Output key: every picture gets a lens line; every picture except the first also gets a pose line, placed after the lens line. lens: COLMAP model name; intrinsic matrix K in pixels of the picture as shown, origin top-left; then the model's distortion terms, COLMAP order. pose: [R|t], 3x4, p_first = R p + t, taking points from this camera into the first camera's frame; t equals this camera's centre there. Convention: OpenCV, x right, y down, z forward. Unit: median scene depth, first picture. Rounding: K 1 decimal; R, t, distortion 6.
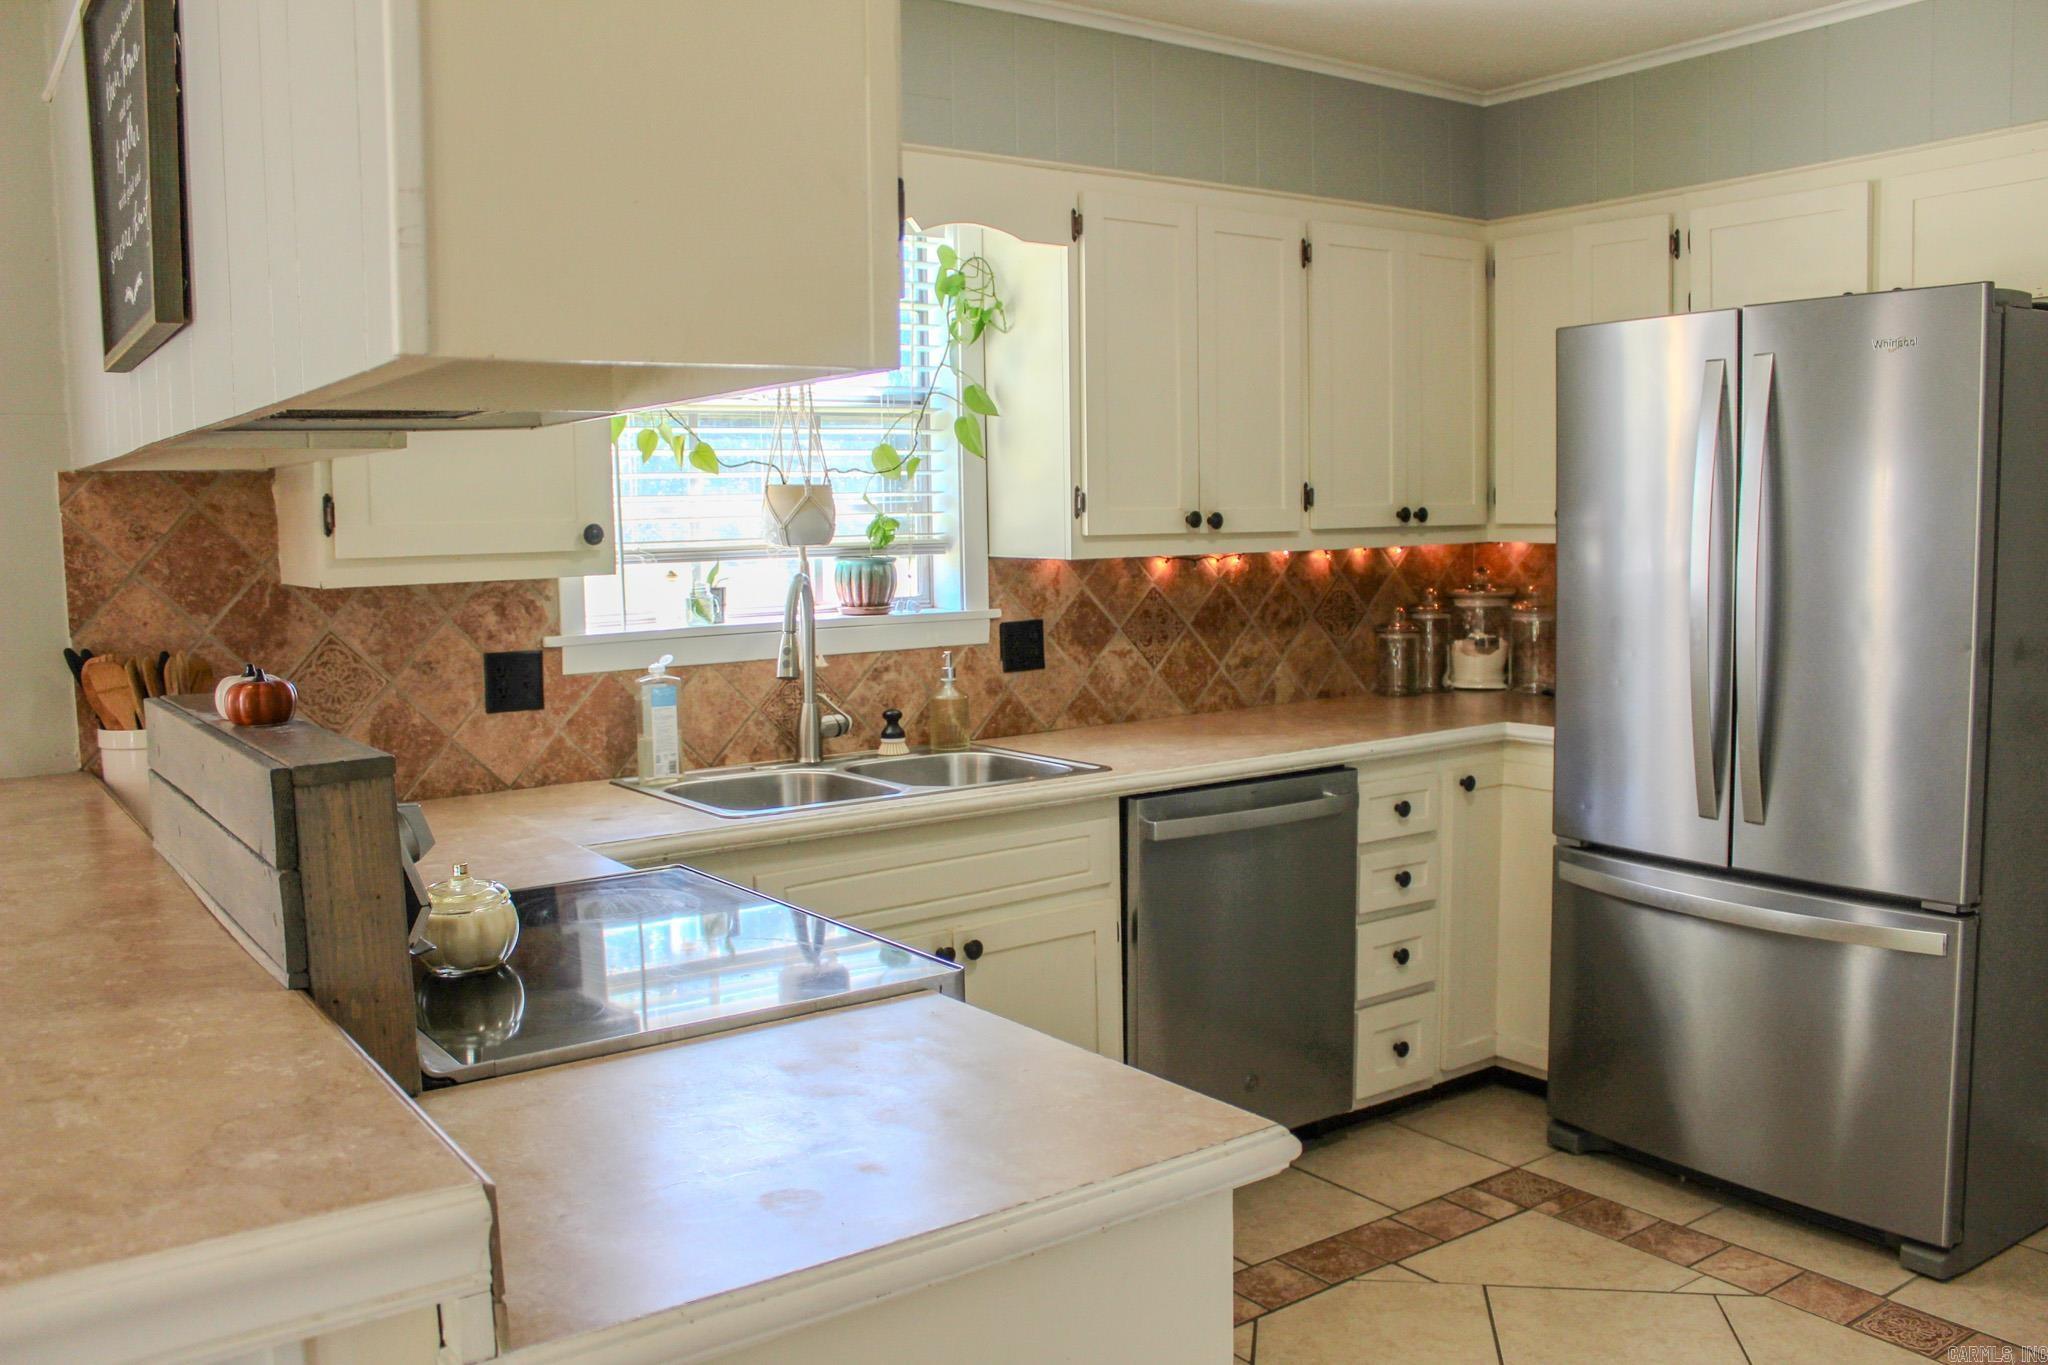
lens RADIAL K [[1694.6, 0, 1024.0], [0, 1694.6, 682.5], [0, 0, 1]] dist [-0.168195, 0.143881]
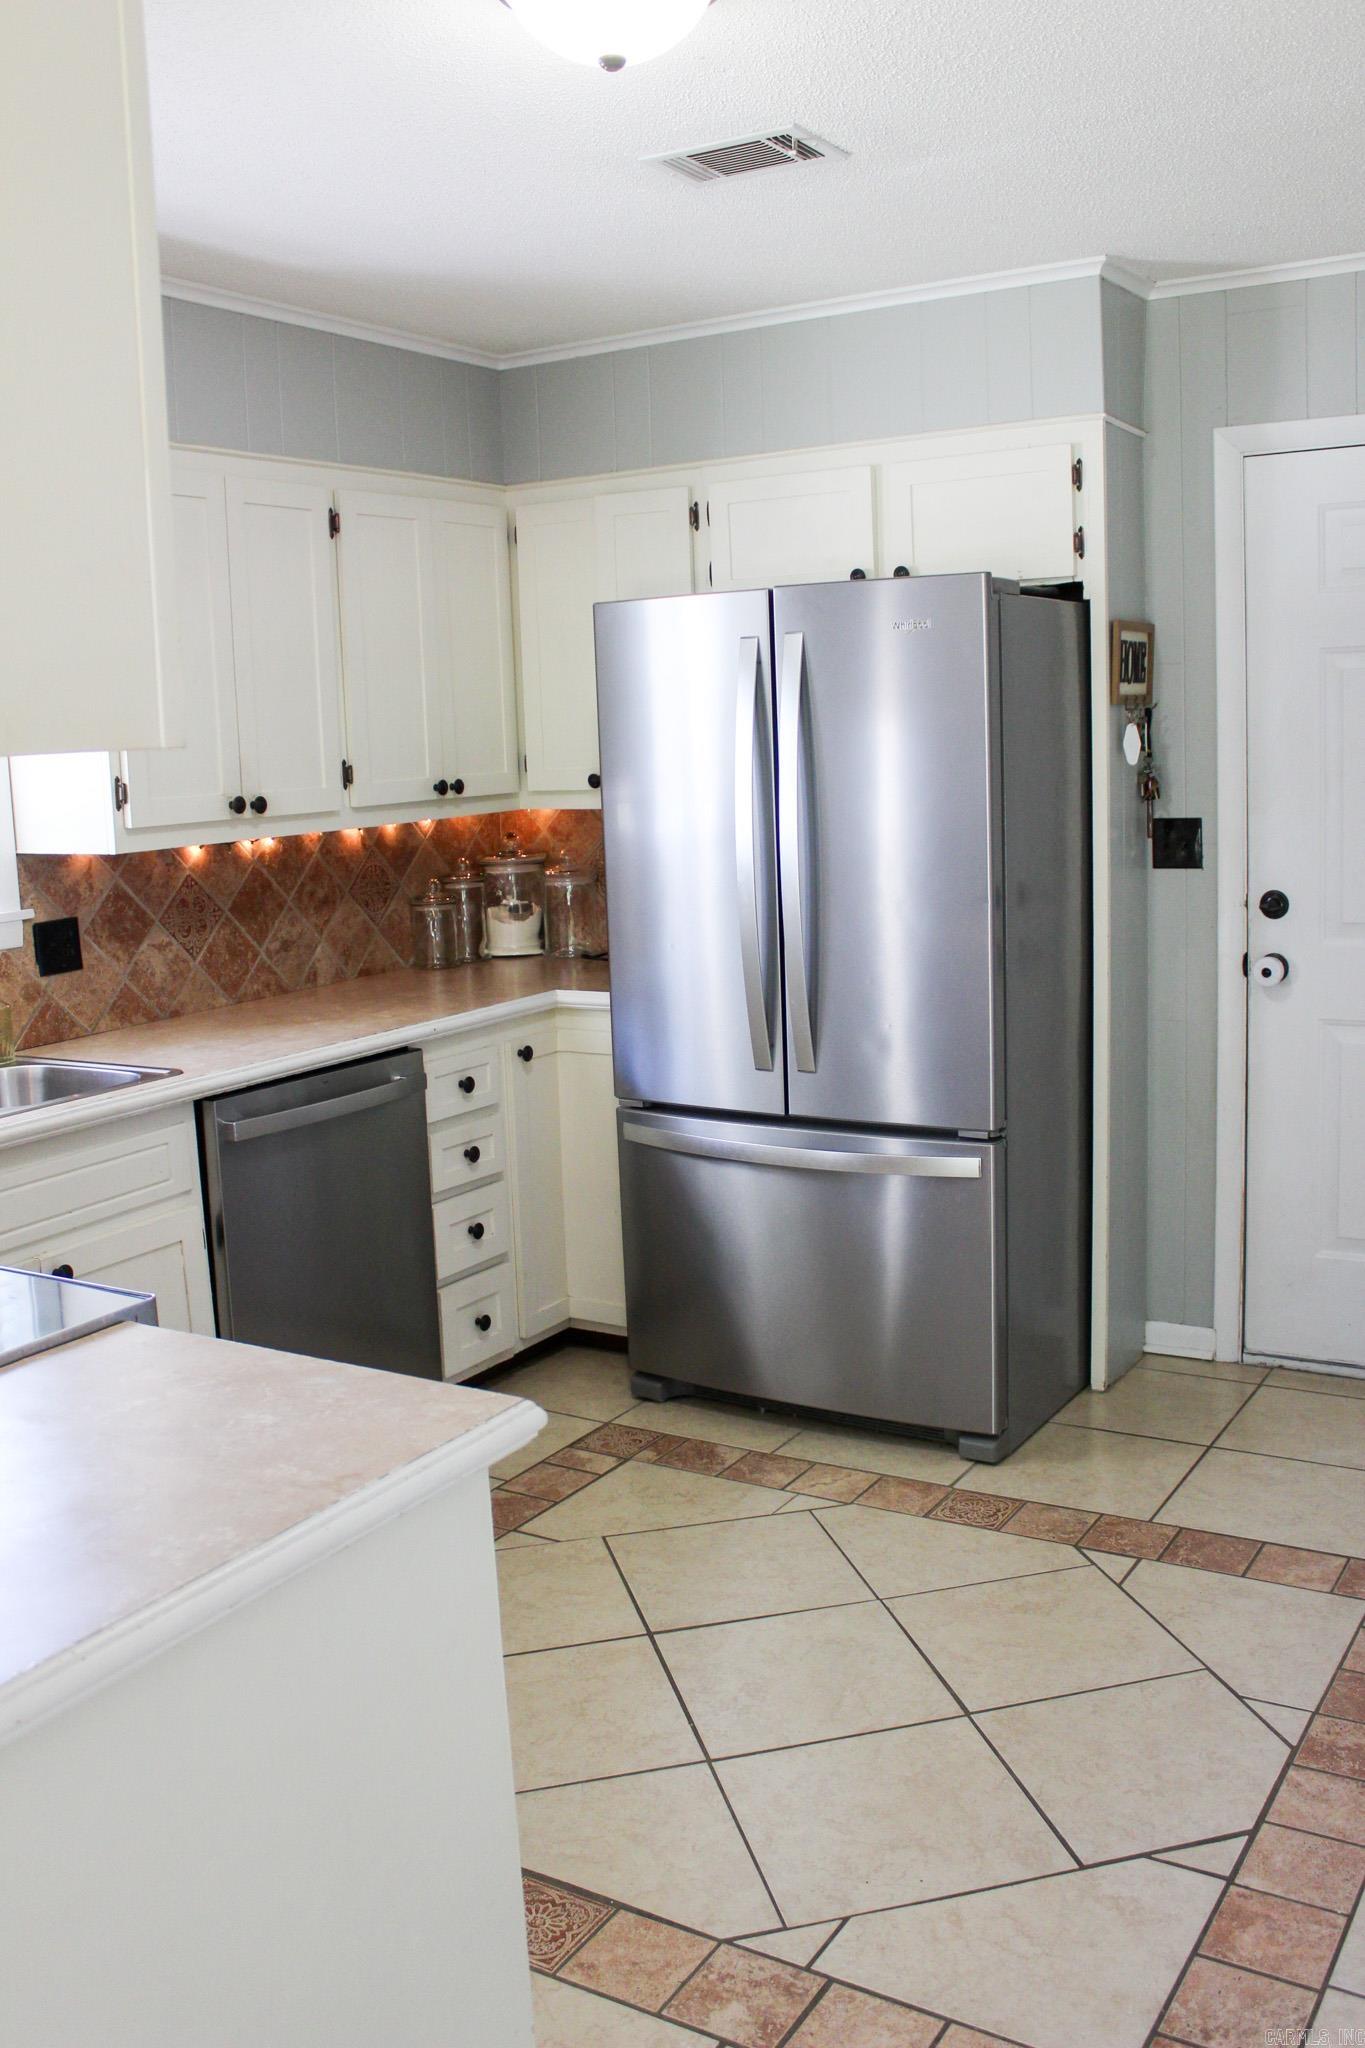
lens RADIAL K [[1836.3, 0, 682.5], [0, 1836.3, 1024.0], [0, 0, 1]] dist [-0.164513, 0.167736]
pose [[0.920539, -0.078888, 0.382603, -0.070867], [0.060529, 0.996373, 0.059806, -0.018407], [-0.385934, -0.031895, 0.921975, -0.054898]]
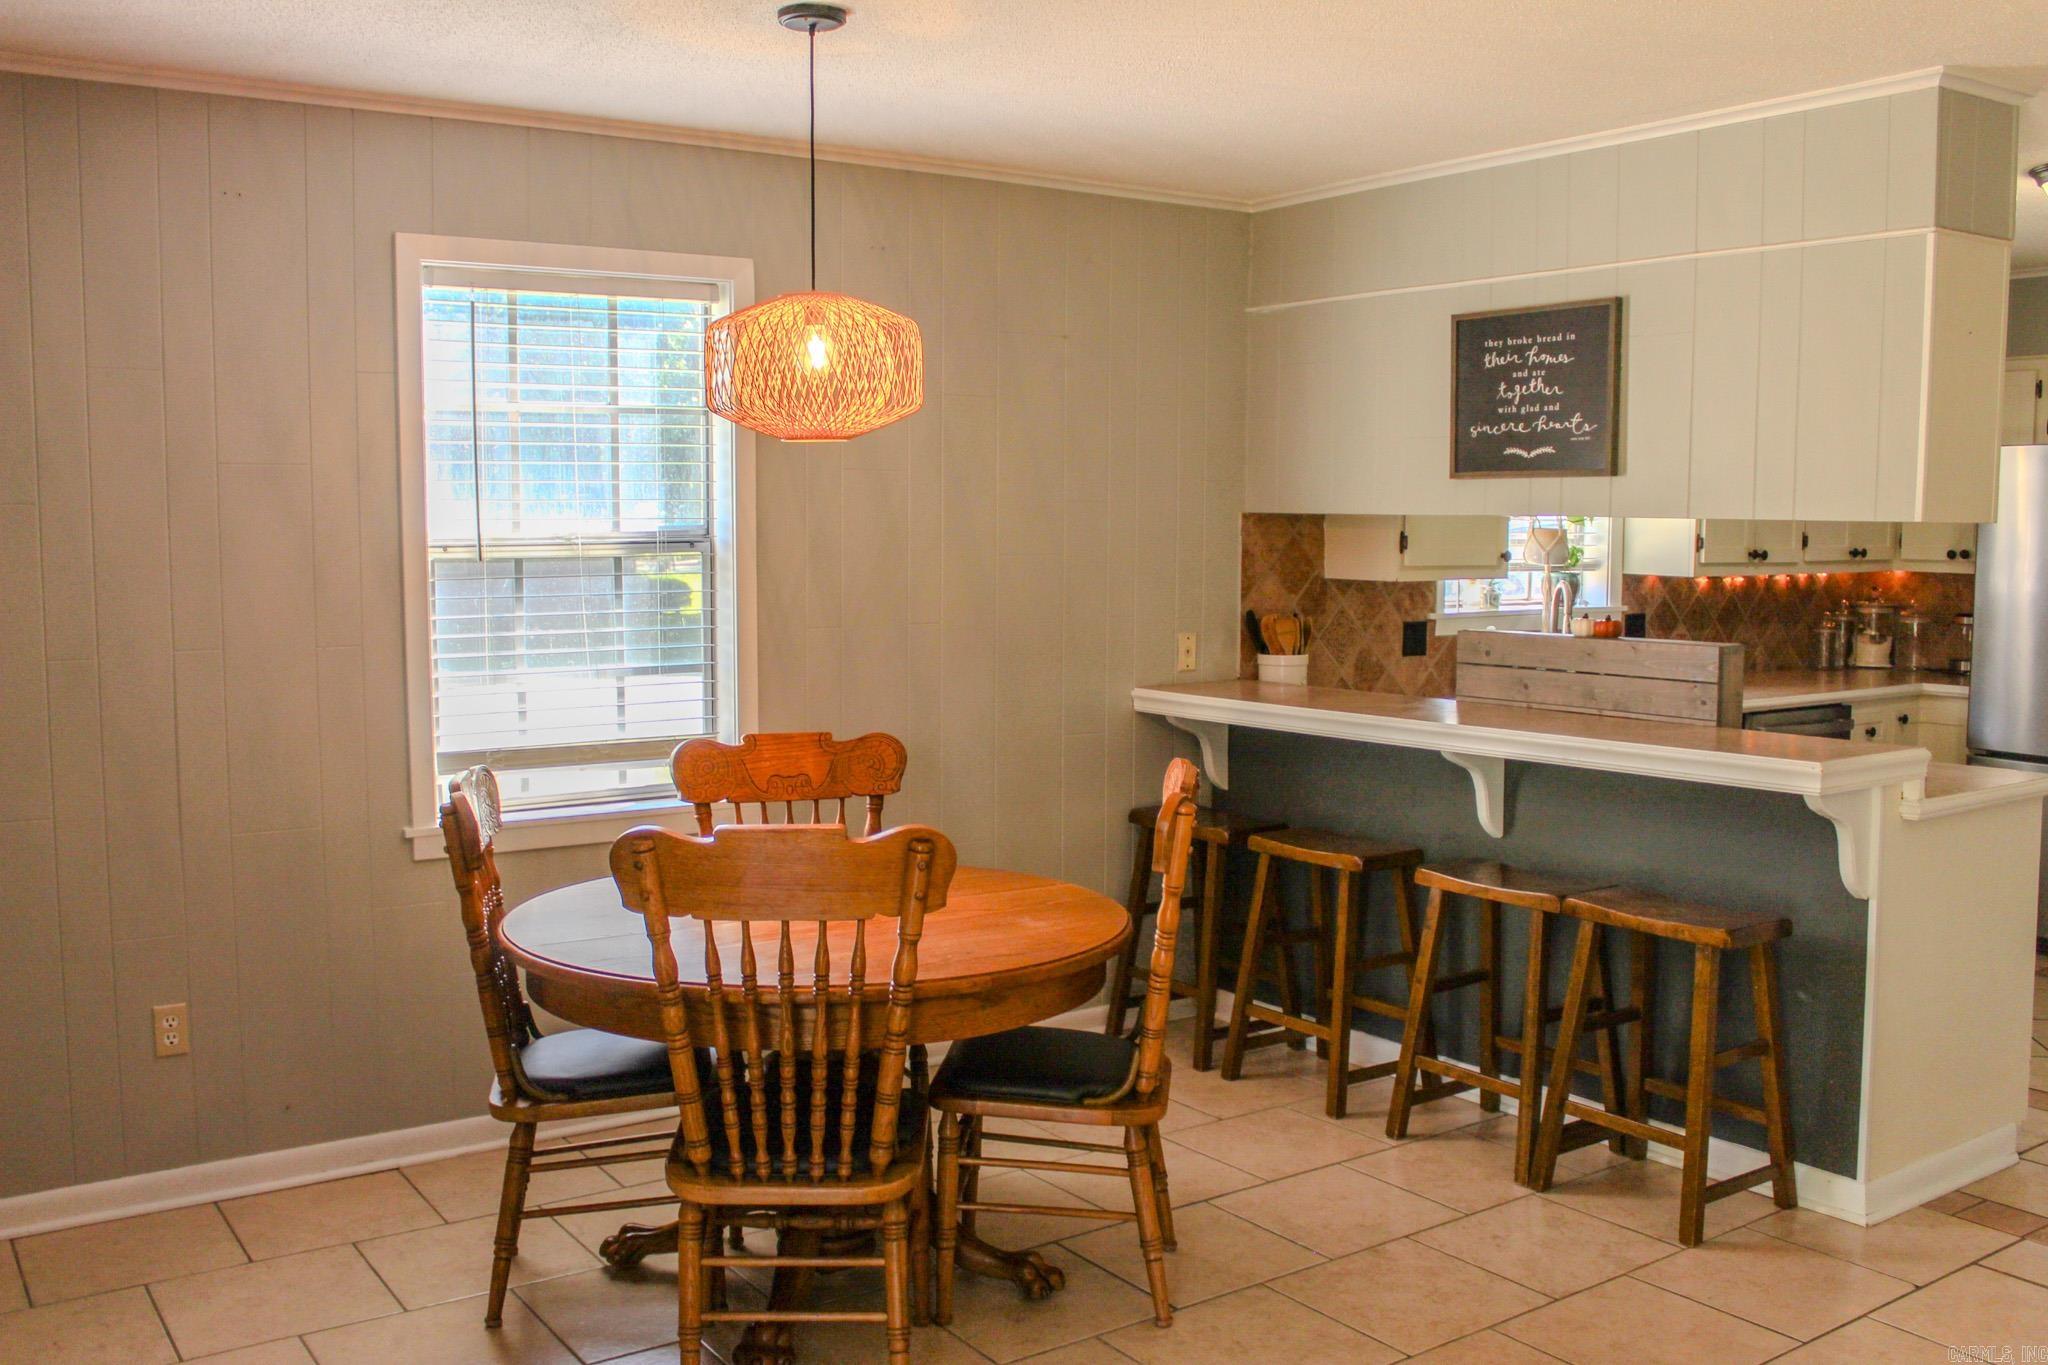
lens RADIAL K [[1836.3, 0, 1024.0], [0, 1836.3, 682.5], [0, 0, 1]] dist [-0.164513, 0.167736]
pose [[0.999729, 0.021432, -0.009078, -0.589621], [-0.021525, 0.999715, -0.010285, 0.062154], [0.008855, 0.010477, 0.999906, -0.756950]]
